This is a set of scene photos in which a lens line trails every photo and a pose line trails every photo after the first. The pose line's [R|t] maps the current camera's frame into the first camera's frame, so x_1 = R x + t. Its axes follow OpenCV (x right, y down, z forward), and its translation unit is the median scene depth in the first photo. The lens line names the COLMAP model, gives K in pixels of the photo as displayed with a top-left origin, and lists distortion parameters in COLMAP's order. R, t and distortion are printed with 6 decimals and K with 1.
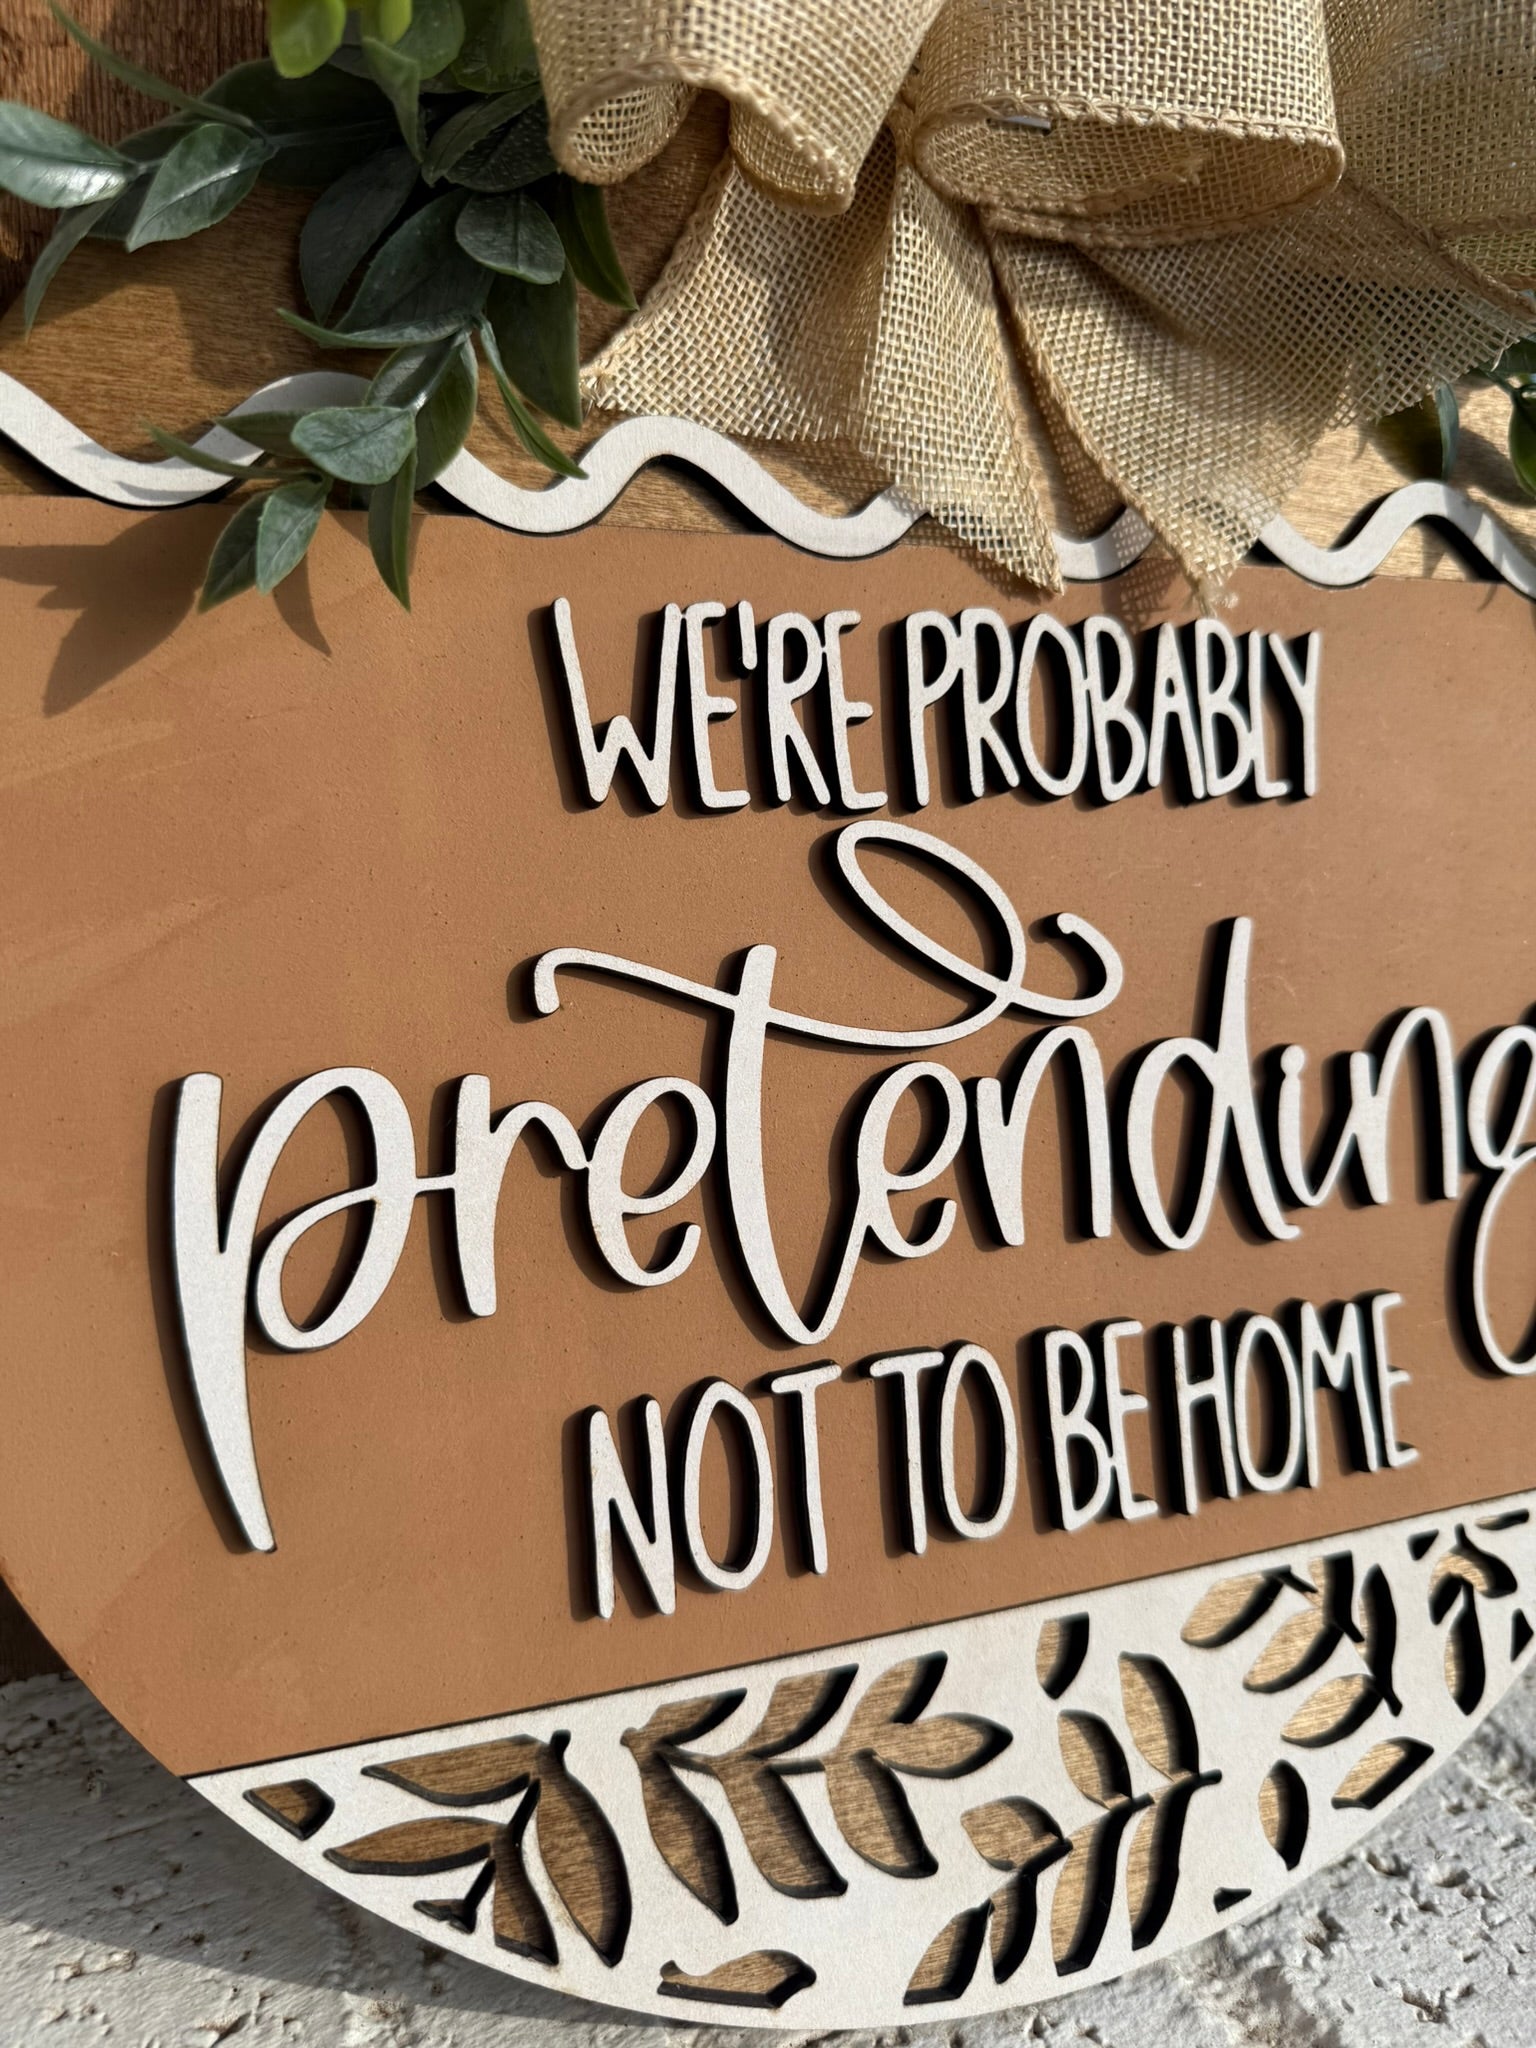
lens RADIAL K [[1192.8, 0, 644.9], [0, 1192.8, 1058.2], [0, 0, 1]] dist [0.003054, -0.033611]
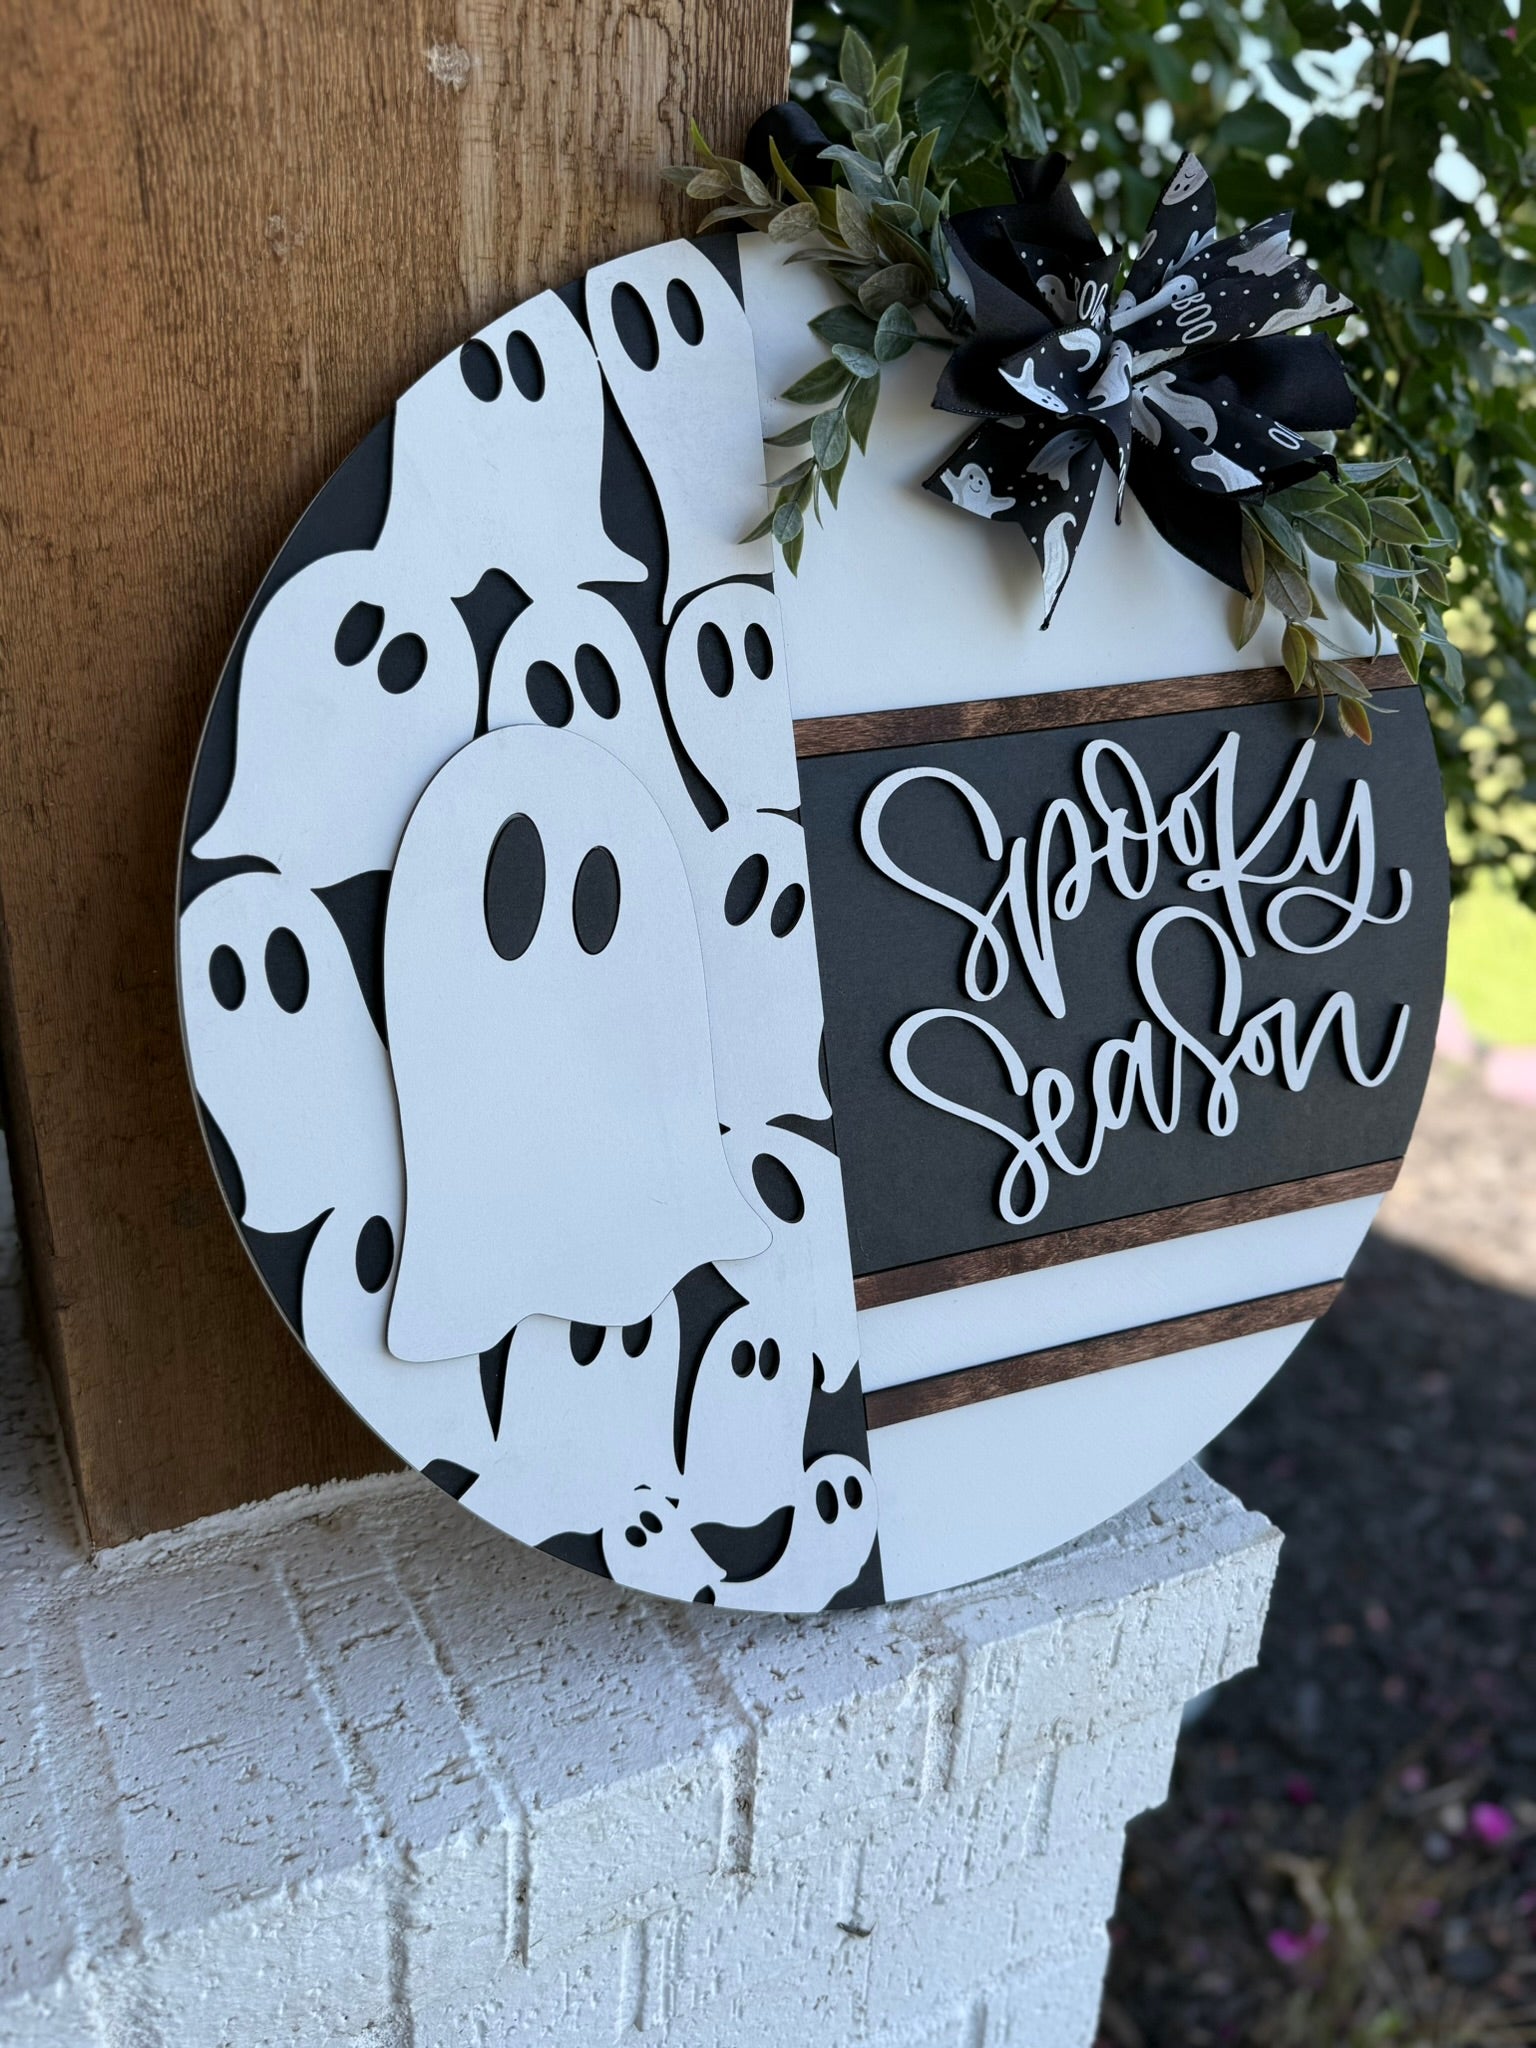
lens RADIAL K [[1652.4, 0, 751.4], [0, 1652.4, 1031.3], [0, 0, 1]] dist [0.032147, -0.070735]
pose [[0.998367, -0.014430, 0.055274, 0.464719], [0.008611, 0.994529, 0.104103, -0.786508], [-0.056474, -0.103458, 0.993029, -2.136664]]
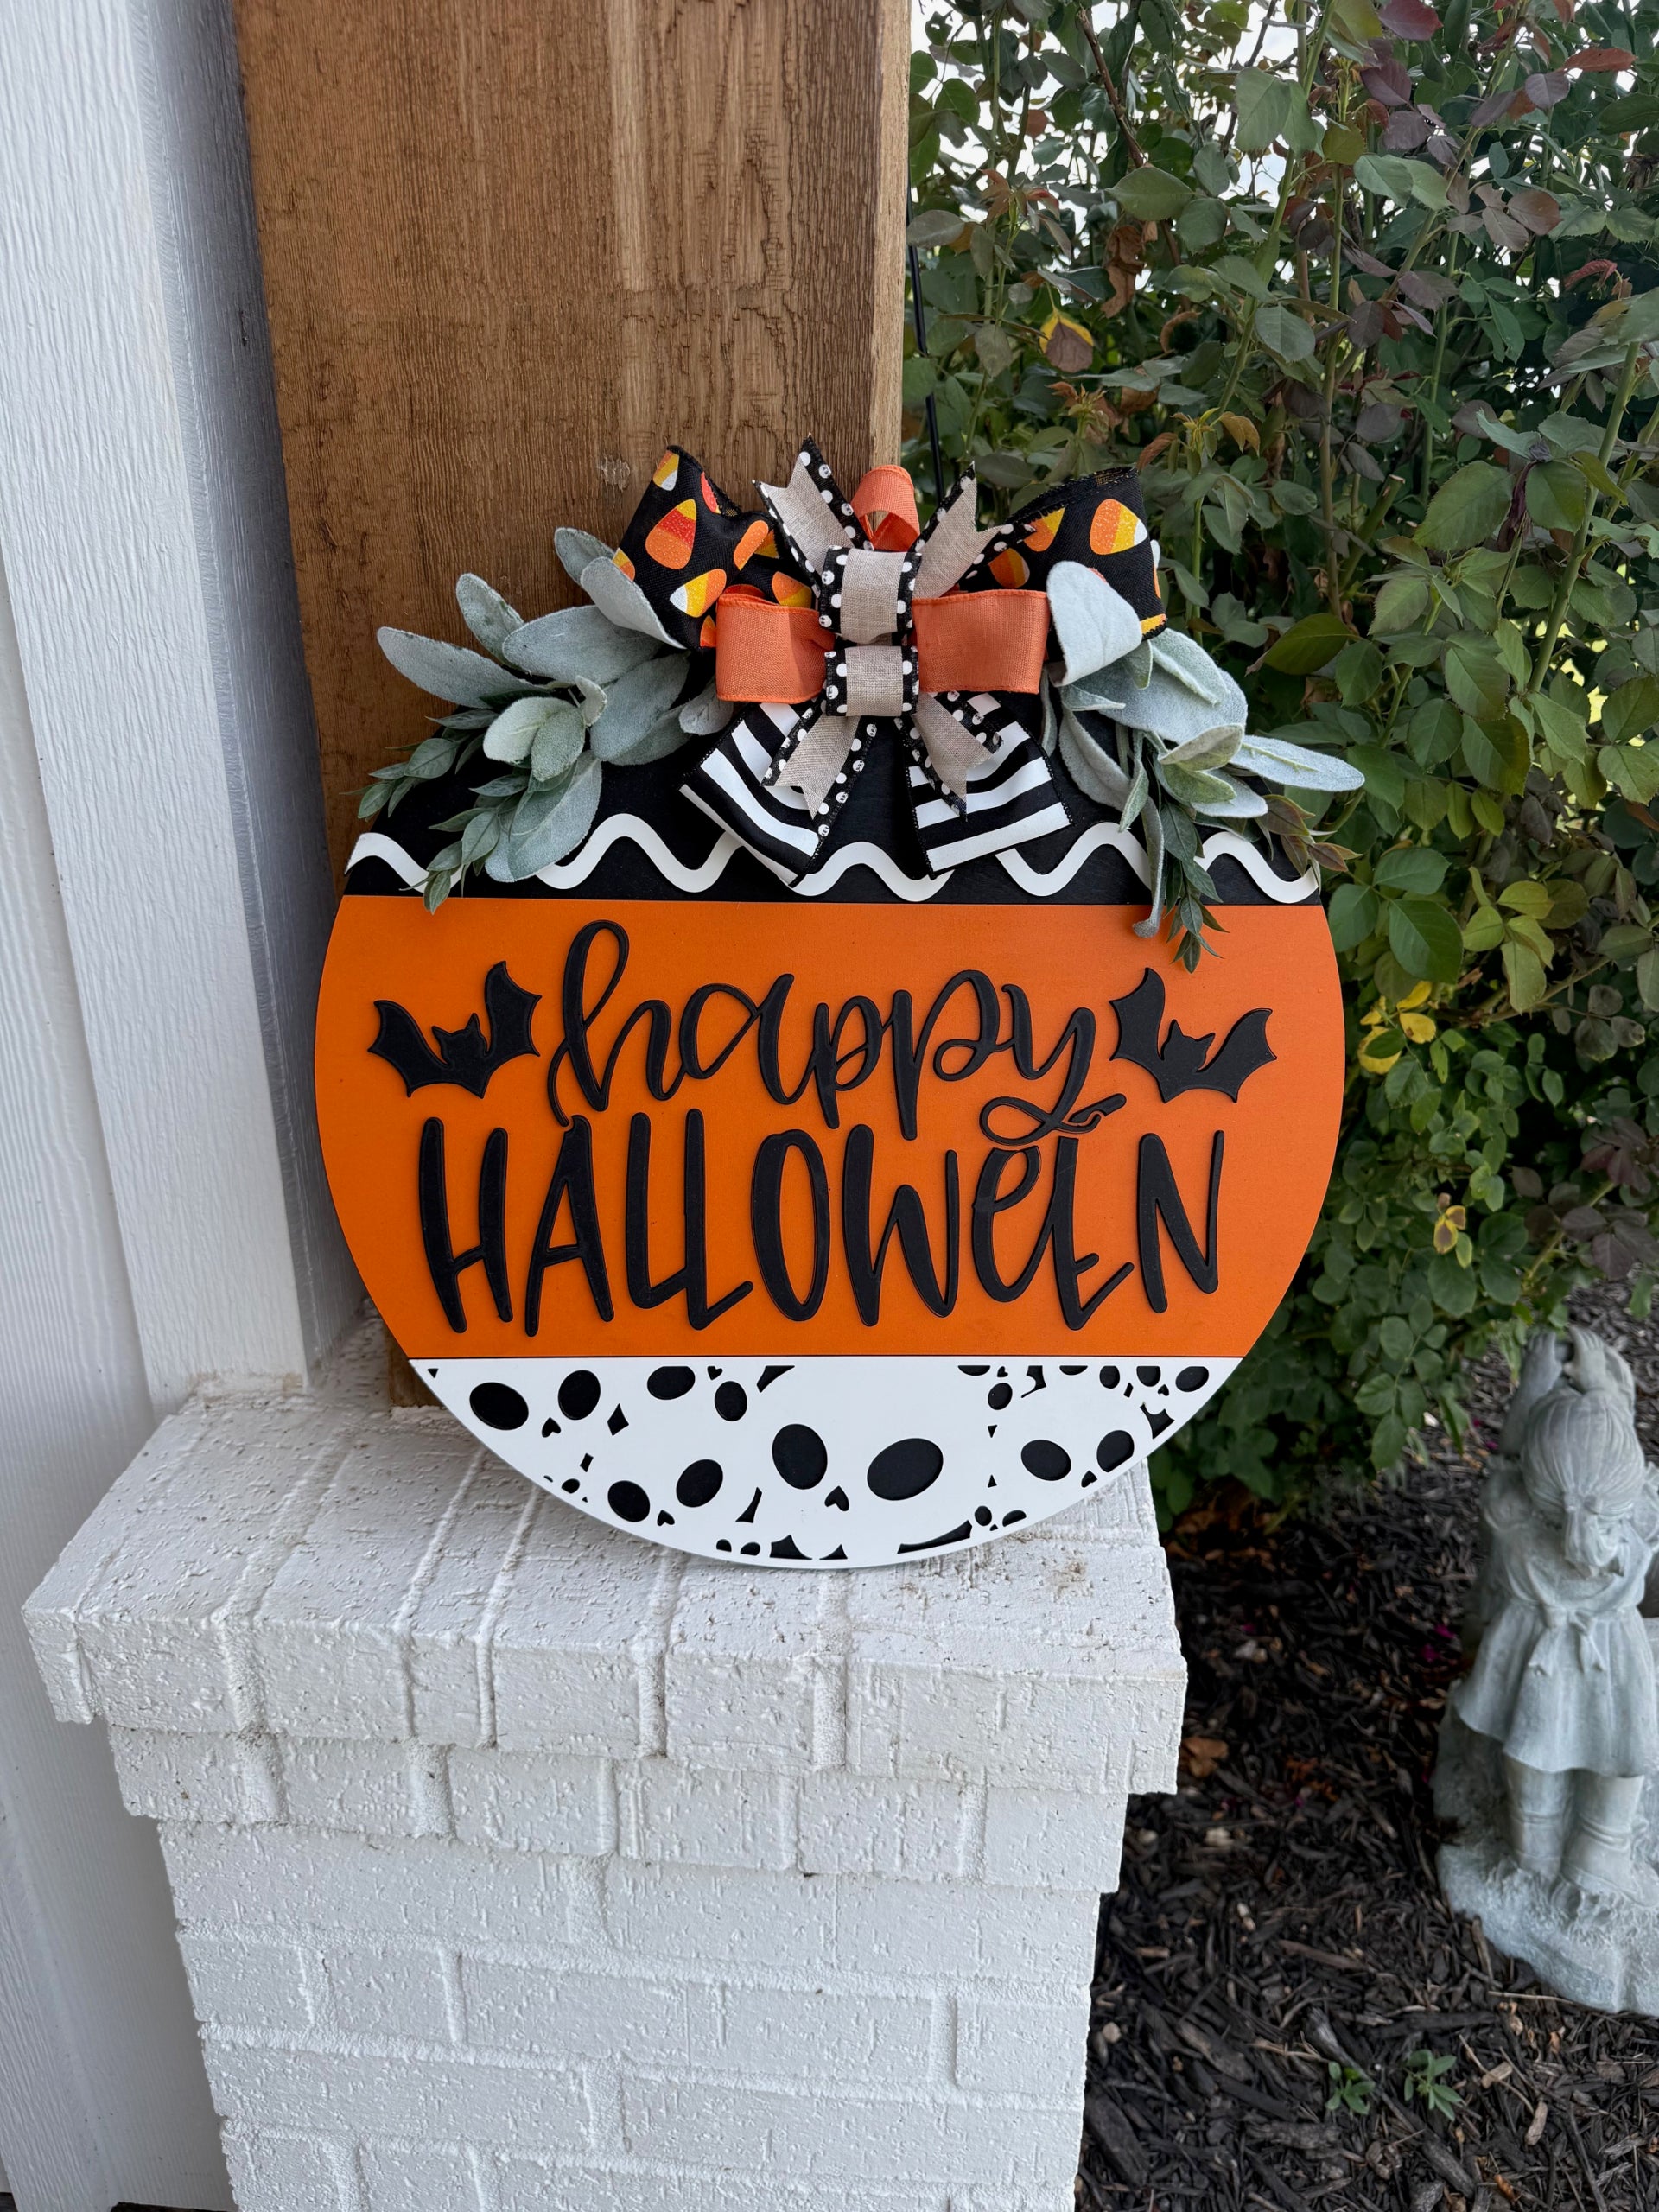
lens RADIAL K [[1562.7, 0, 823.6], [0, 1562.7, 1109.3], [0, 0, 1]] dist [0.036633, -0.064972]
pose [[0.877840, 0.155451, -0.453025, 2.639672], [-0.115911, 0.986699, 0.113972, -1.044546], [0.464717, -0.047539, 0.884182, -2.514032]]
